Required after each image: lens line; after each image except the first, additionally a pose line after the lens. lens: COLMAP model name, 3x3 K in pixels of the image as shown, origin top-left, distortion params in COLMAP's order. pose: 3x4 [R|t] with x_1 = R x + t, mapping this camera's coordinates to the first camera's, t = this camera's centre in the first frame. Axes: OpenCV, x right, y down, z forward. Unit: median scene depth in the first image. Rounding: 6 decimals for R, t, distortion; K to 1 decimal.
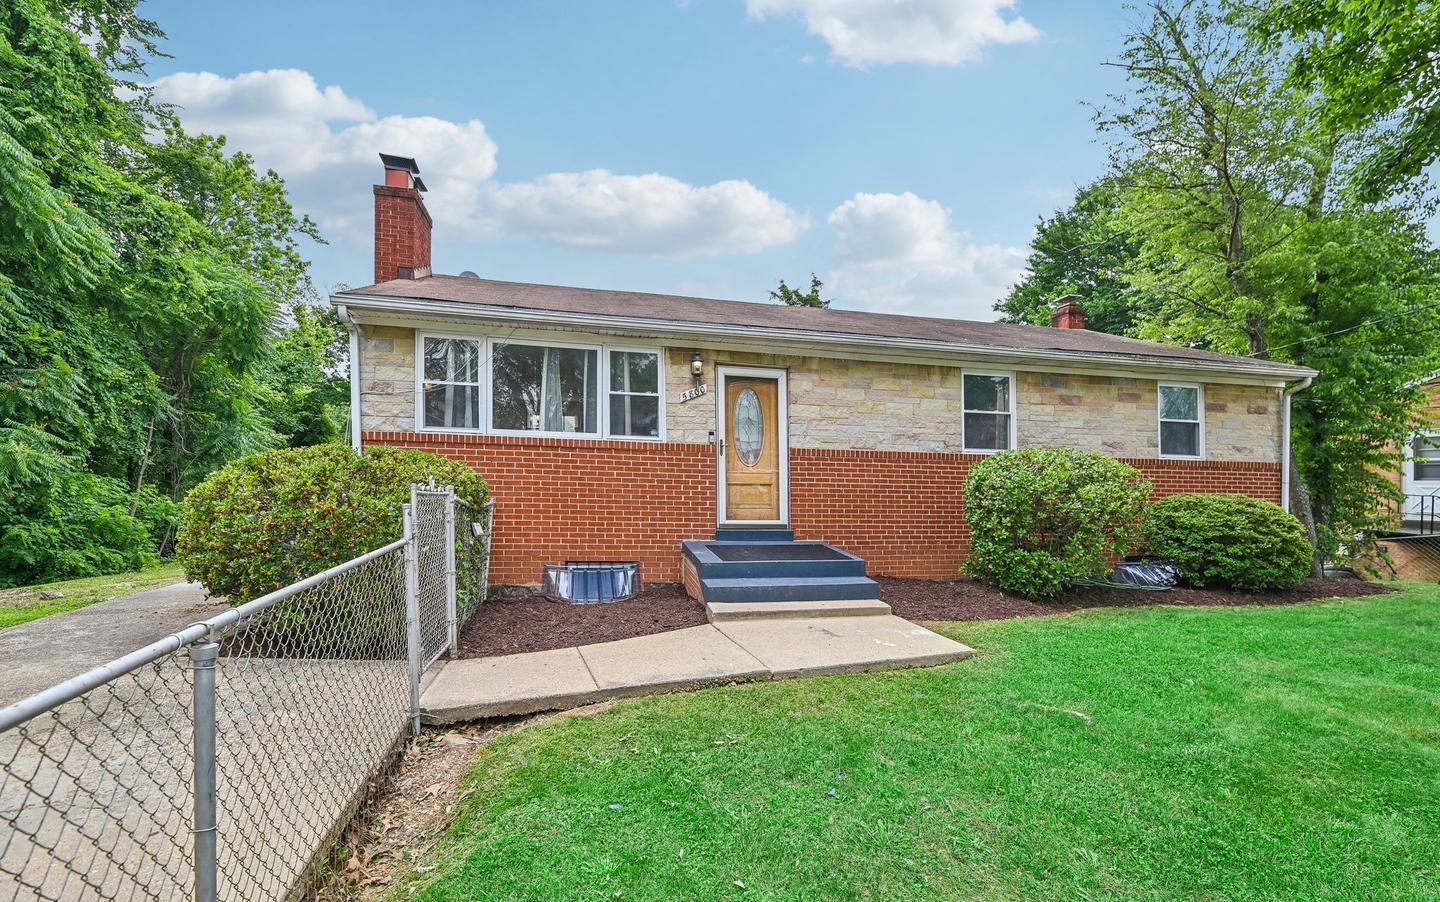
lens RADIAL K [[633.6, 0, 696.1], [0, 633.6, 455.3], [0, 0, 1]] dist [-0.000922, -0.000692]
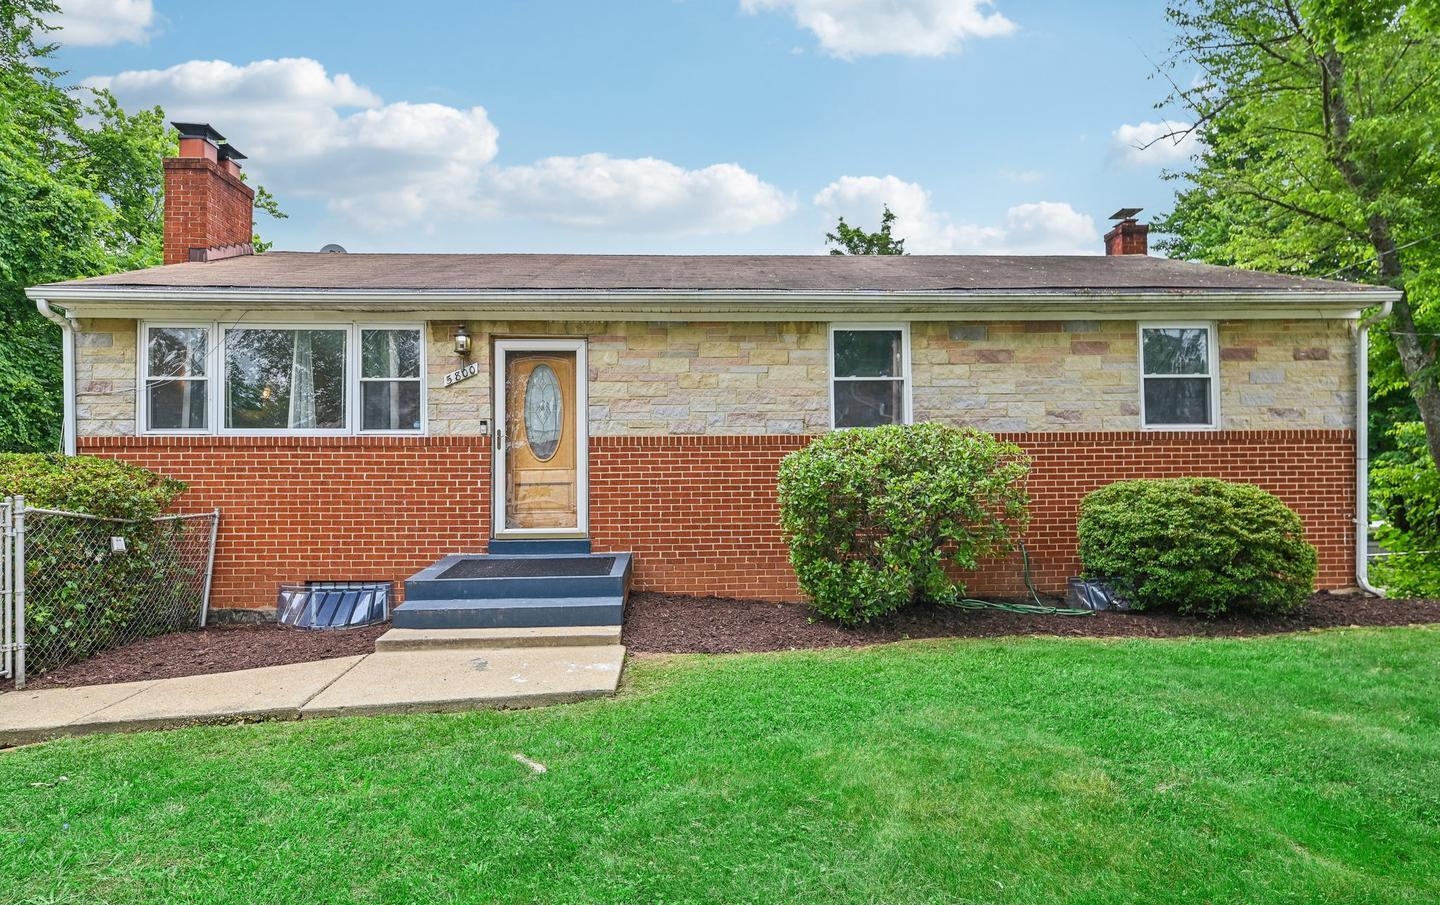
lens RADIAL K [[792.1, 0, 602.0], [0, 792.1, 439.4], [0, 0, 1]] dist [0.004756, 0.001261]
pose [[0.984385, -0.038848, -0.171688, 0.337580], [0.036465, 0.999190, -0.017013, 0.009517], [0.172210, 0.010486, 0.985005, 0.019187]]
